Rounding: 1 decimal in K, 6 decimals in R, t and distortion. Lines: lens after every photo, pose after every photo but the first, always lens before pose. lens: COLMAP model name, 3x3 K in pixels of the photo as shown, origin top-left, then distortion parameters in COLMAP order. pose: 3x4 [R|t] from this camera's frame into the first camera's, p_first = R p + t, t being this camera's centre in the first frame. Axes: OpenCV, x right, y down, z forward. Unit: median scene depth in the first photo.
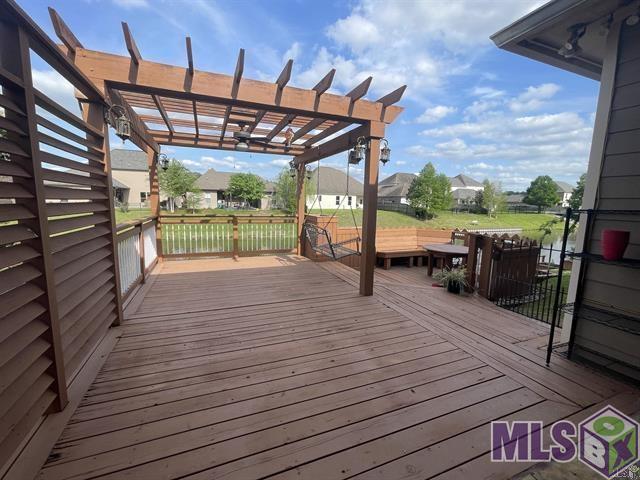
lens RADIAL K [[275.4, 0, 317.7], [0, 275.4, 250.6], [0, 0, 1]] dist [-0.002773, -0.000160]
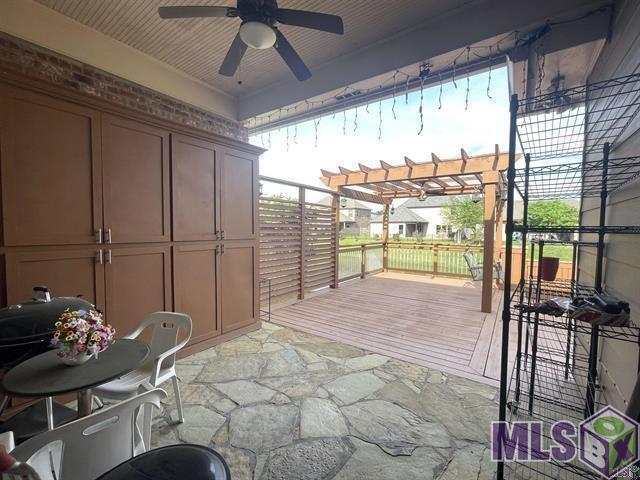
lens RADIAL K [[278.6, 0, 320.0], [0, 278.6, 240.0], [0, 0, 1]] dist [0.001024, -0.000081]
pose [[0.543625, 0.020701, -0.839073, 0.556885], [-0.147362, 0.986521, -0.071136, 0.031527], [0.826290, 0.162319, 0.539348, -0.198545]]
